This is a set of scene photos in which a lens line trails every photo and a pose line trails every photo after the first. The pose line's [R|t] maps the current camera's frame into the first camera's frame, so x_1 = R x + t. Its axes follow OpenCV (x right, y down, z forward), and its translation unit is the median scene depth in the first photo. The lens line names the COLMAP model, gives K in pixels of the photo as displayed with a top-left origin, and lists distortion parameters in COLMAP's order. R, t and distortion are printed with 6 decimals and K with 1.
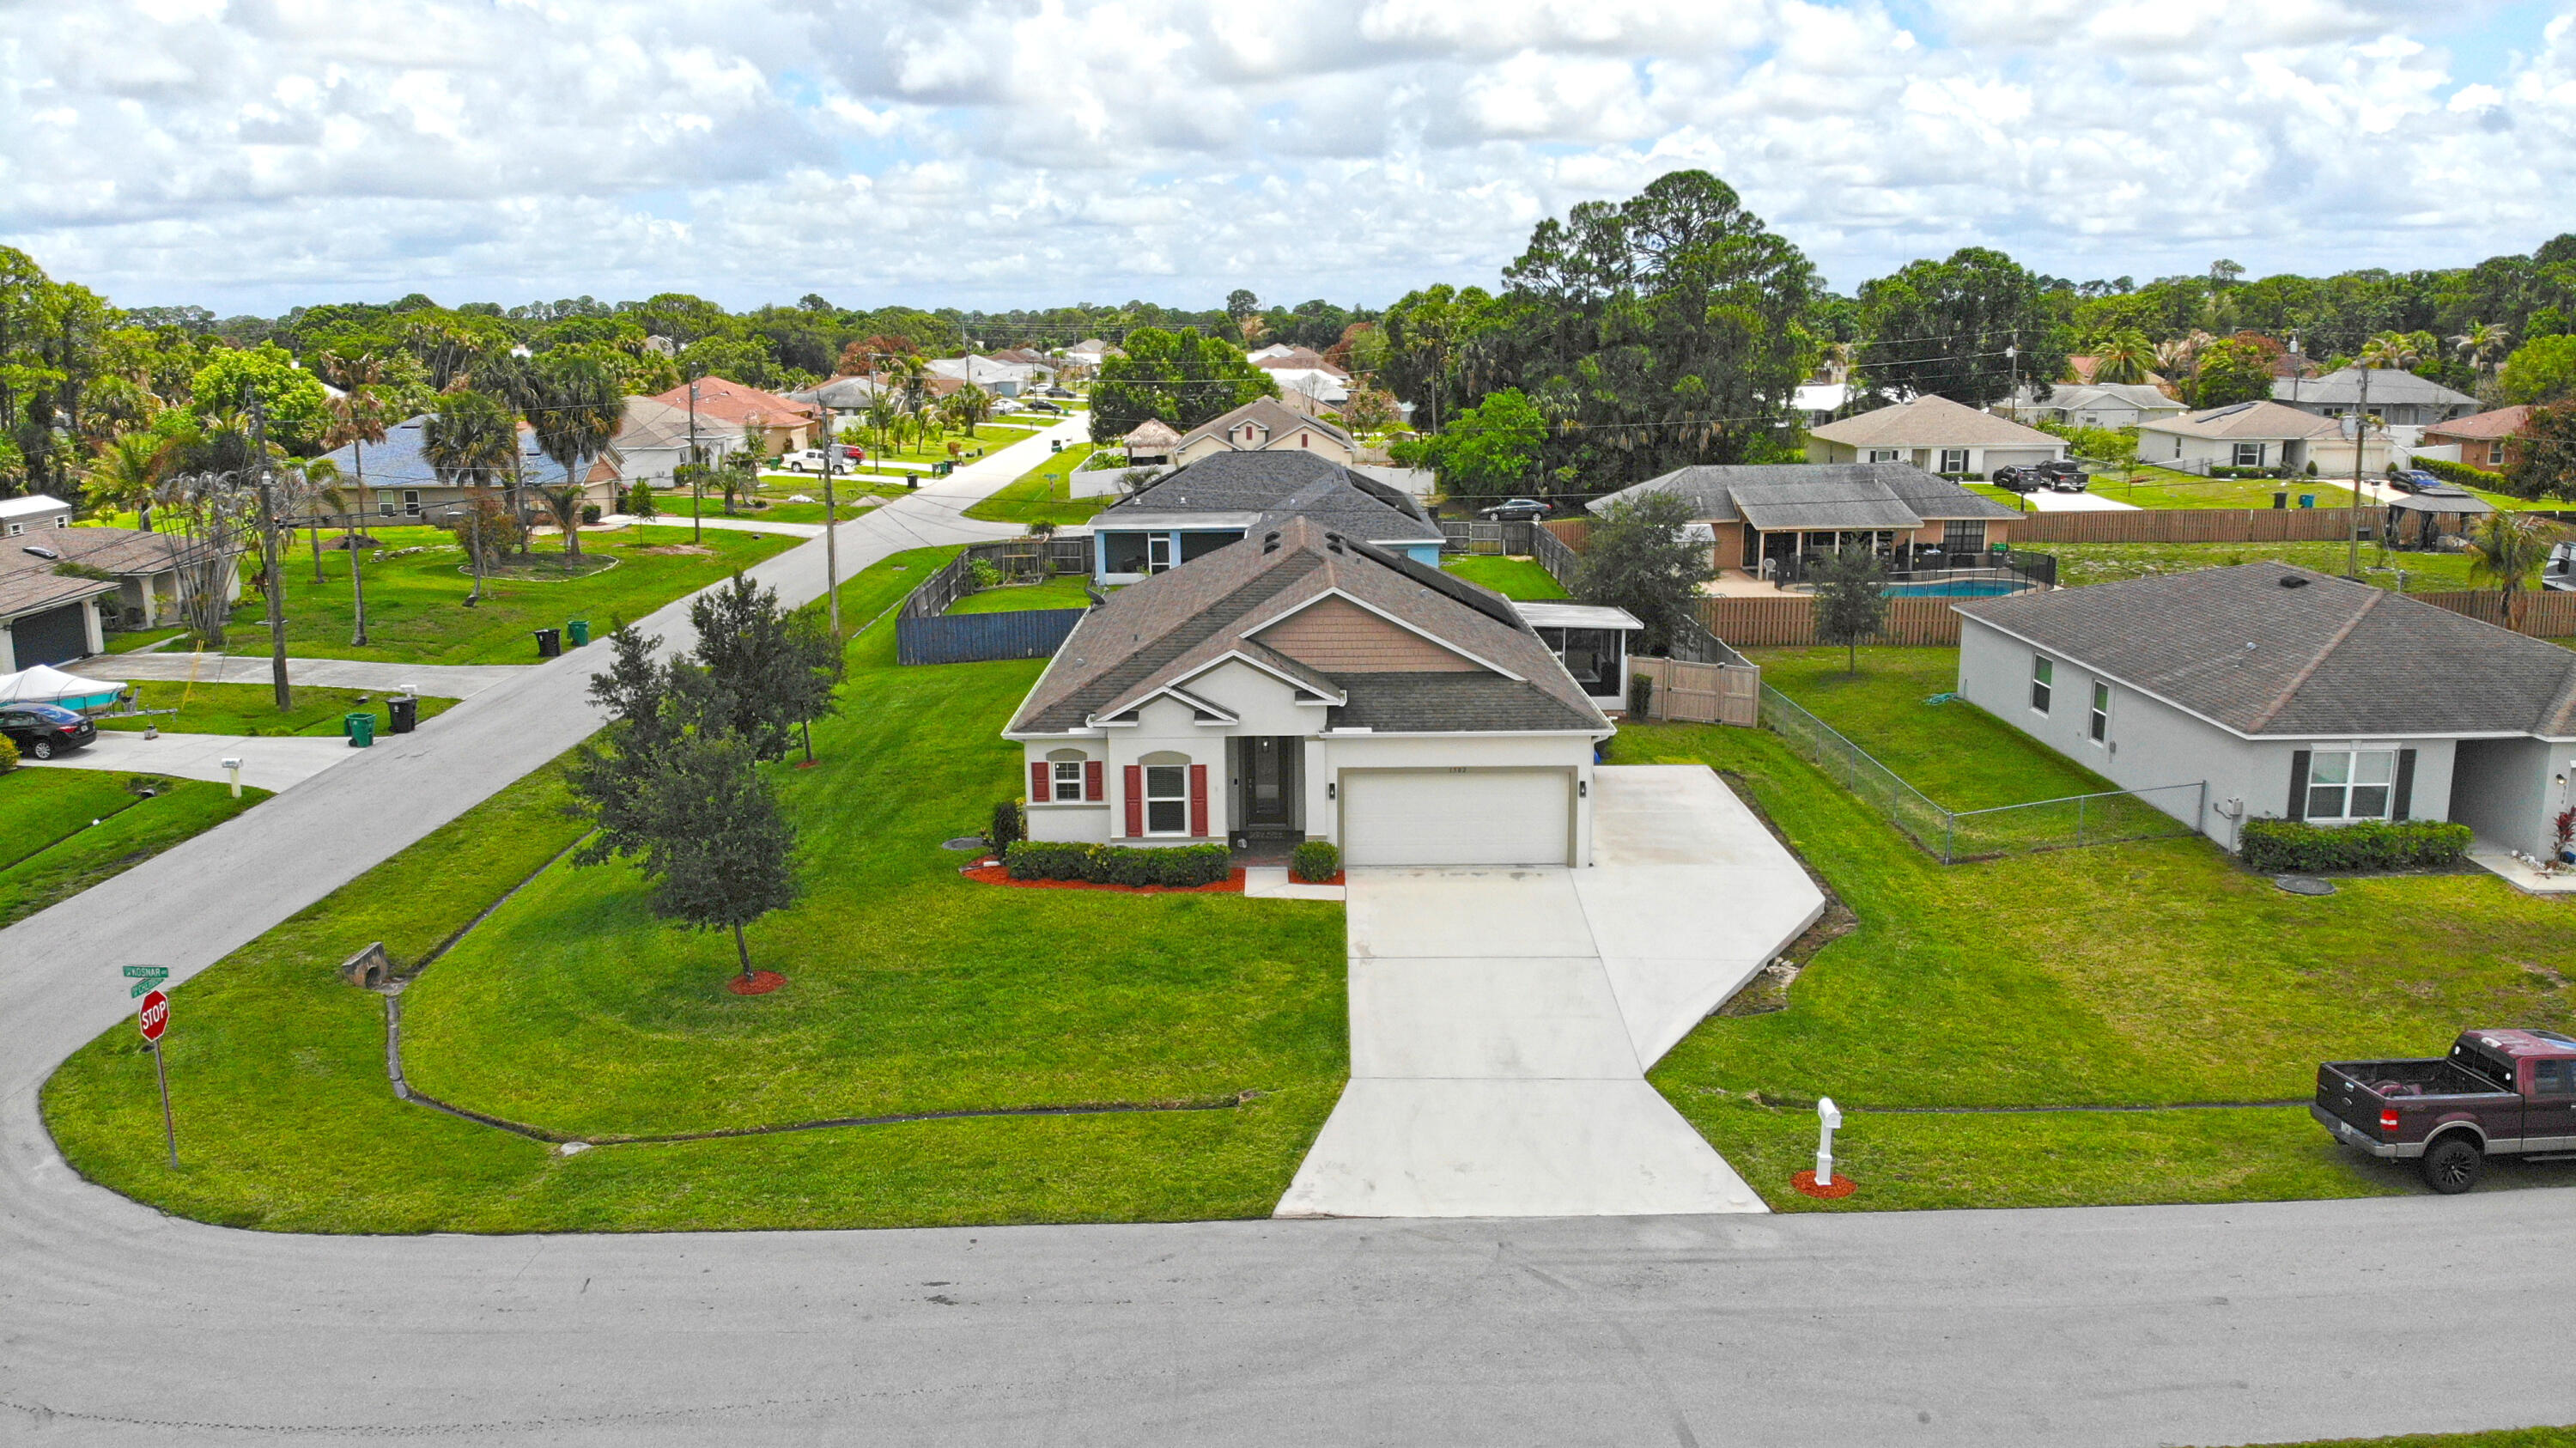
lens RADIAL K [[1836.9, 0, 1282.8], [0, 1836.9, 746.0], [0, 0, 1]] dist [0.109327, -0.237180]
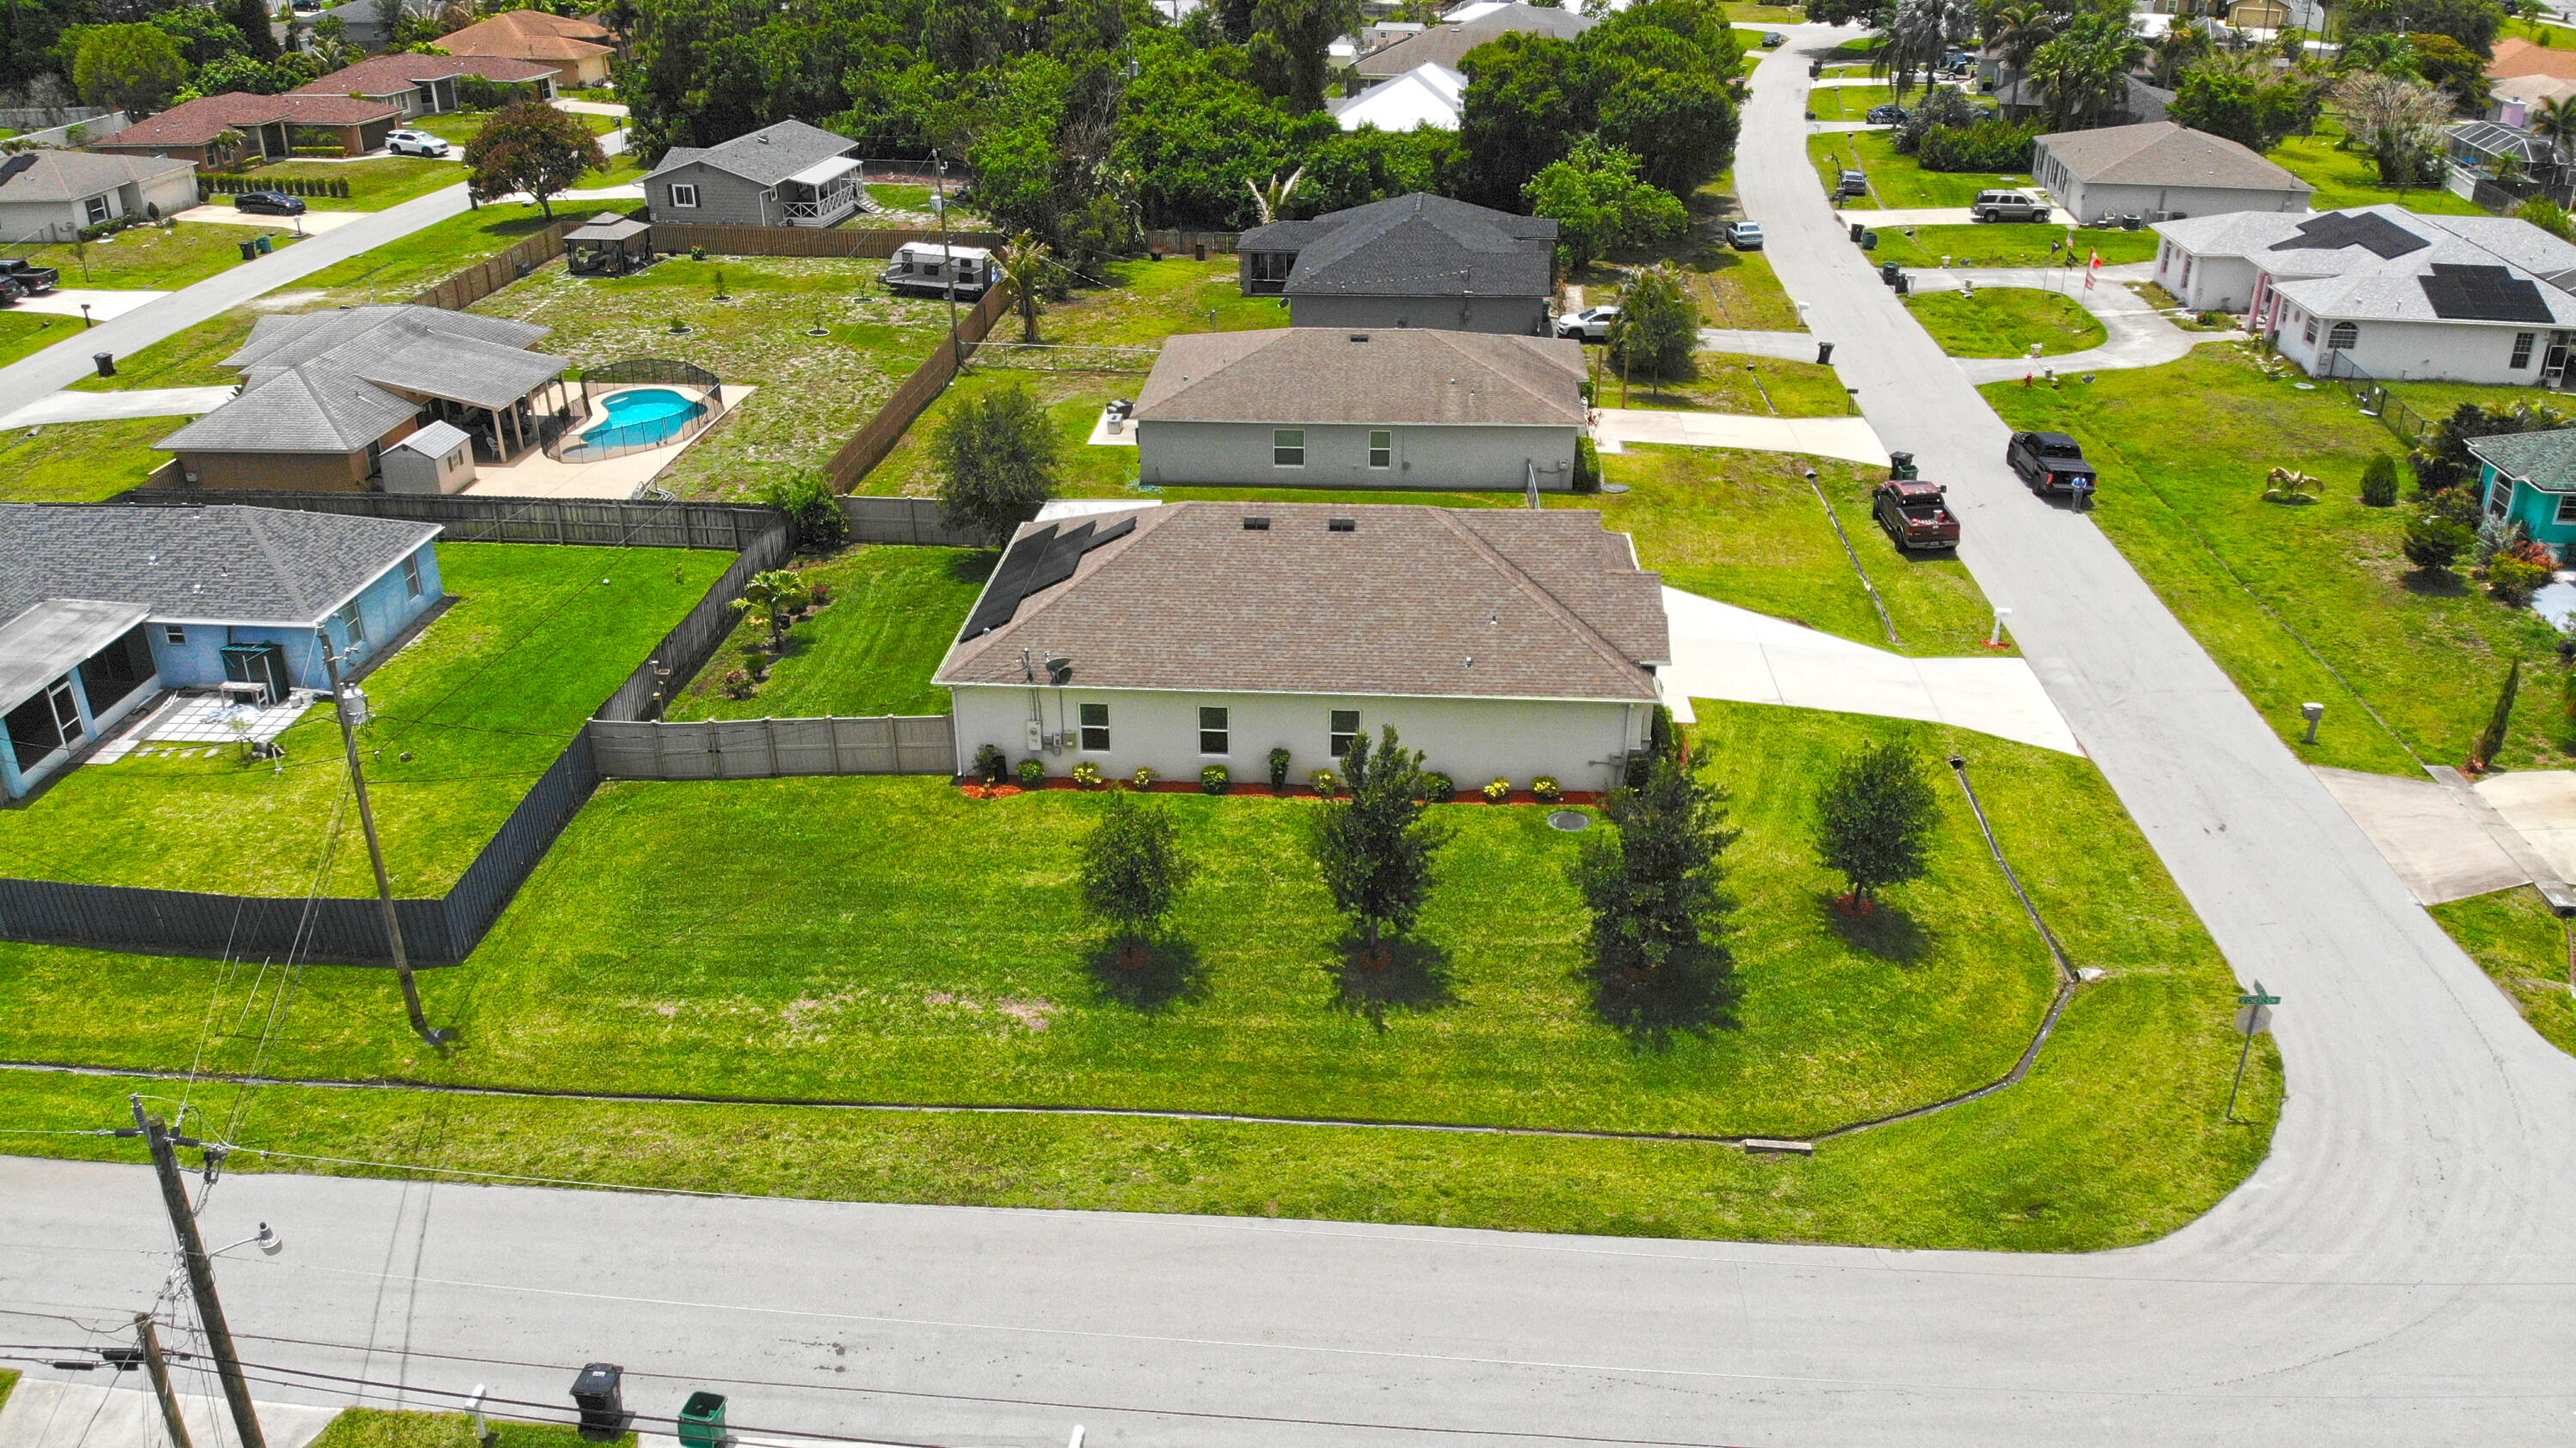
lens RADIAL K [[1863.0, 0, 1288.0], [0, 1863.0, 724.0], [0, 0, 1]] dist [0.065773, -0.158558]
pose [[0.068406, -0.429249, 0.900592, -1.424754], [0.225965, 0.885914, 0.405089, -0.609868], [-0.971731, 0.175792, 0.157597, 1.120683]]
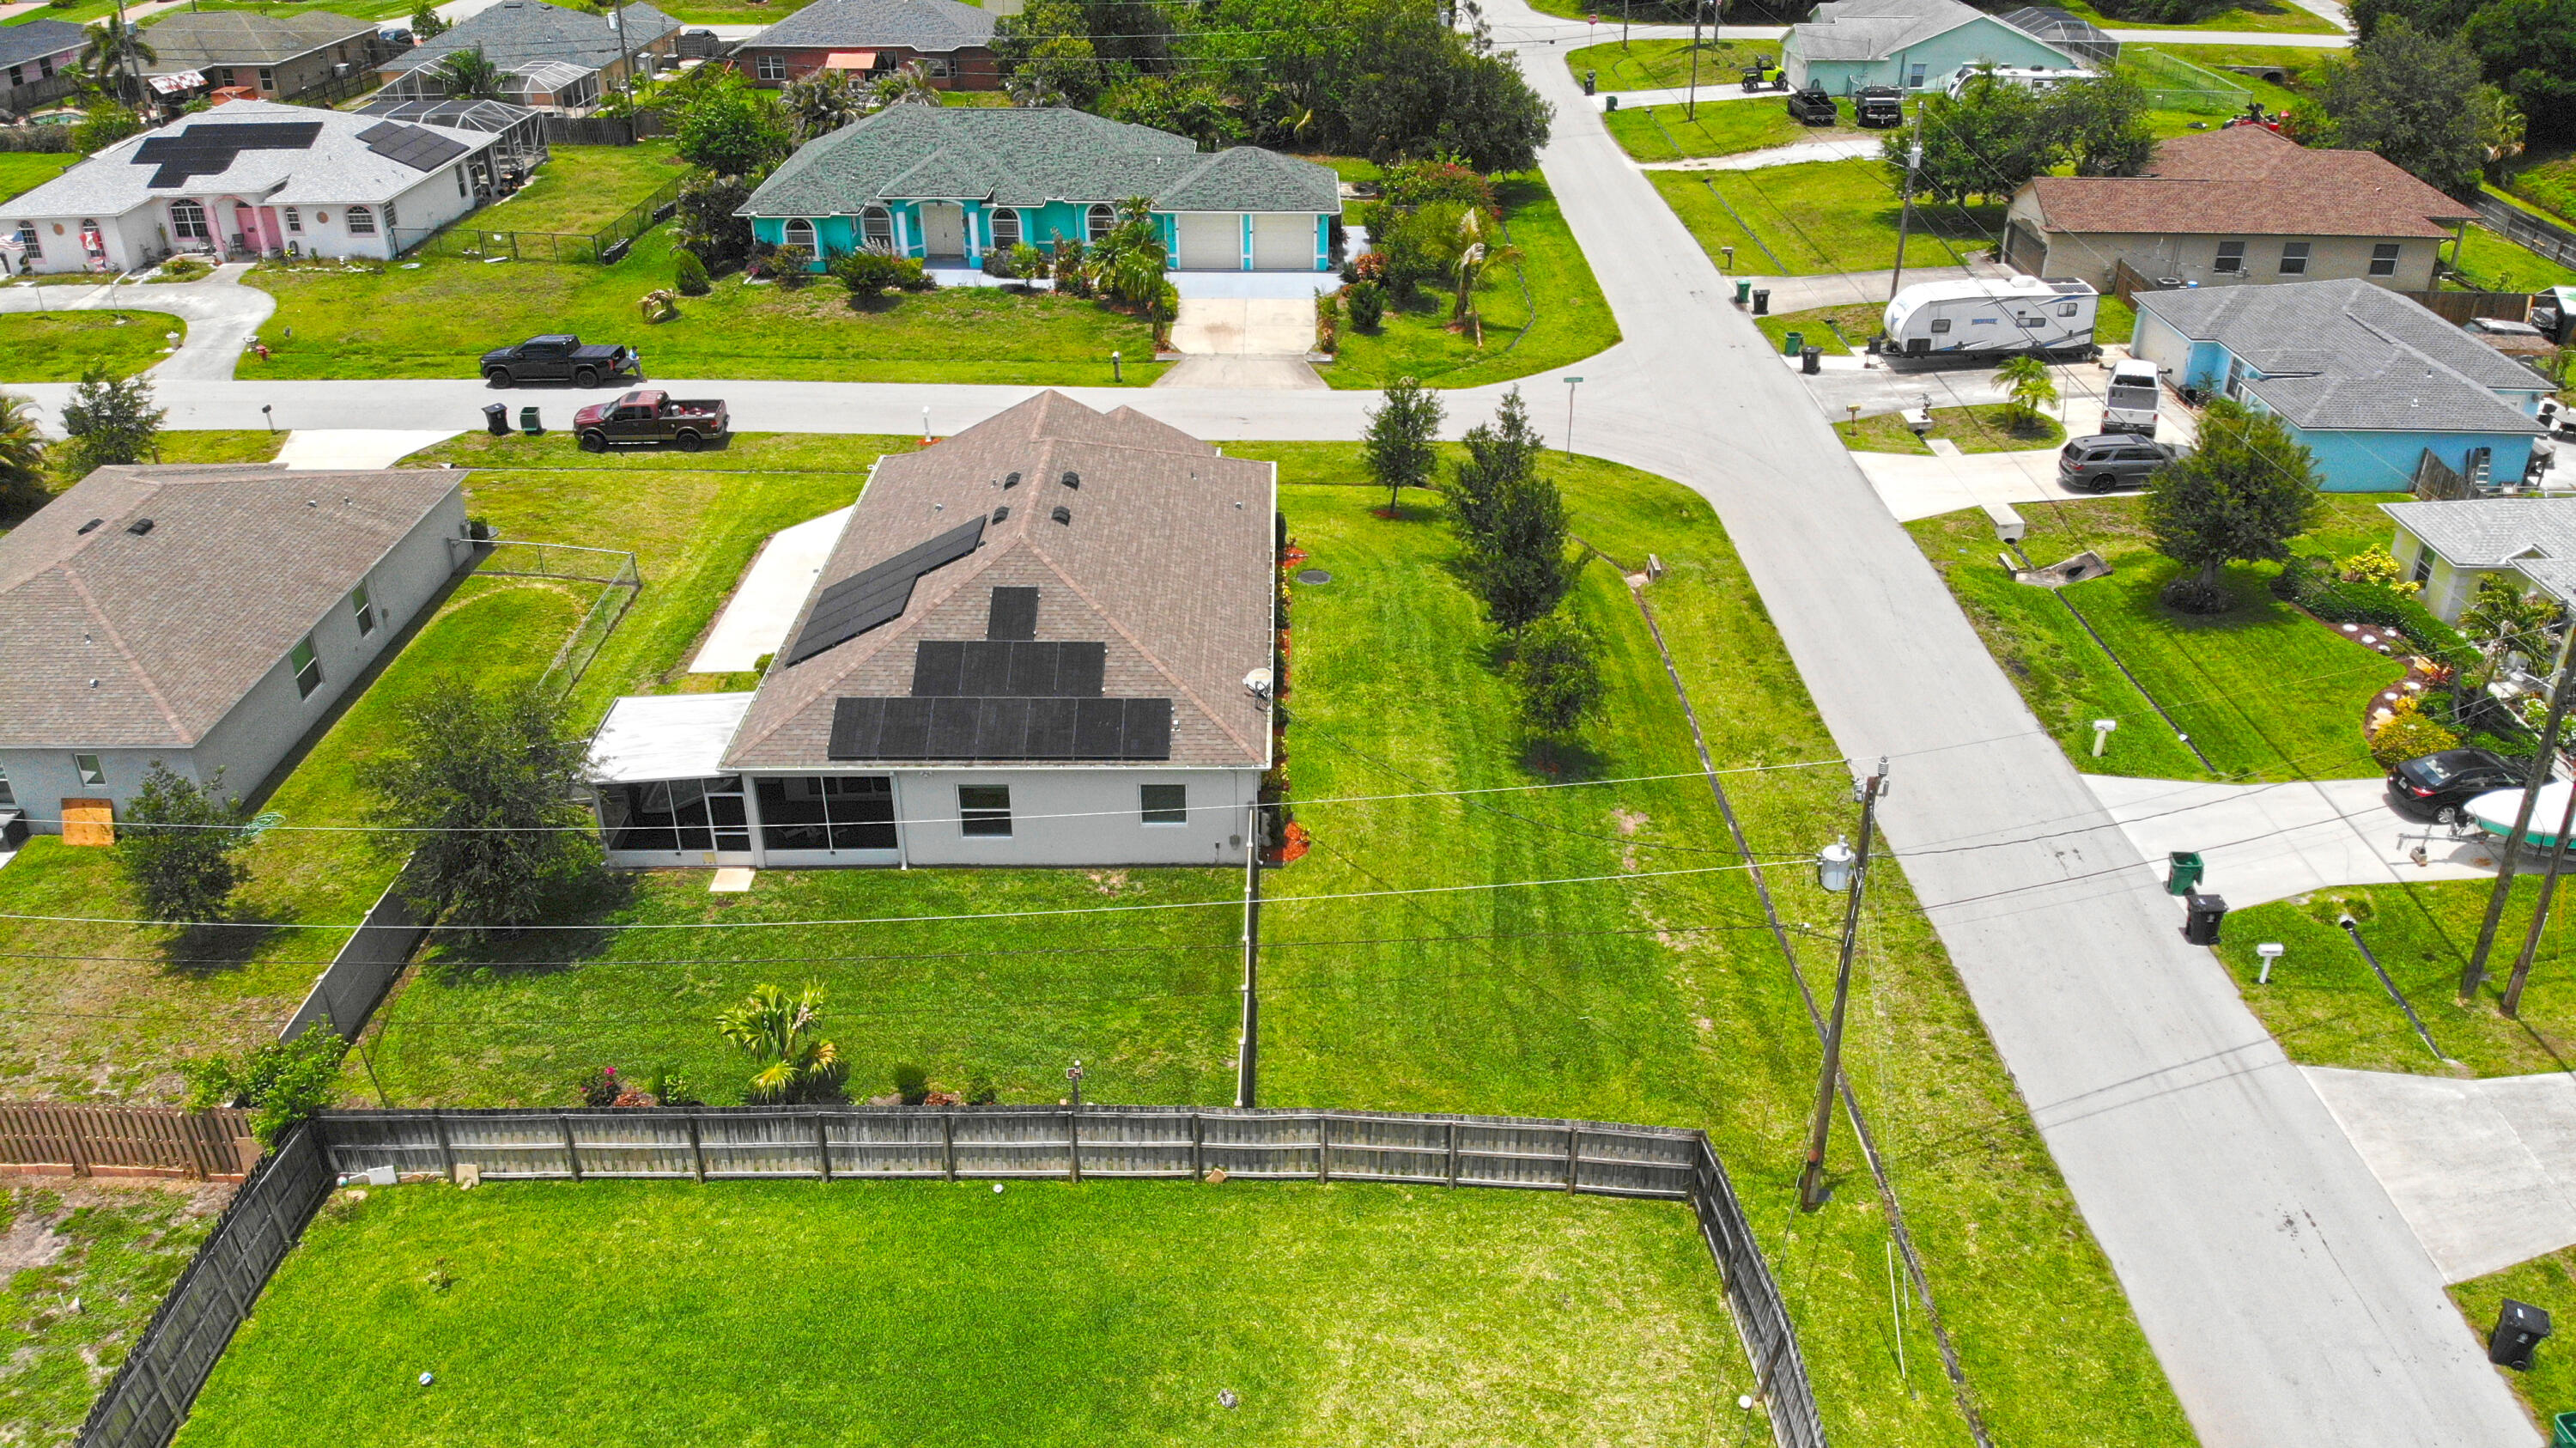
lens RADIAL K [[1837.0, 0, 1266.1], [0, 1837.0, 787.4], [0, 0, 1]] dist [0.103061, -0.234131]
pose [[-0.999850, 0.010821, 0.013526, -0.175751], [0.017165, 0.723664, 0.689939, -0.931863], [-0.002322, 0.690067, -0.723741, 2.461145]]
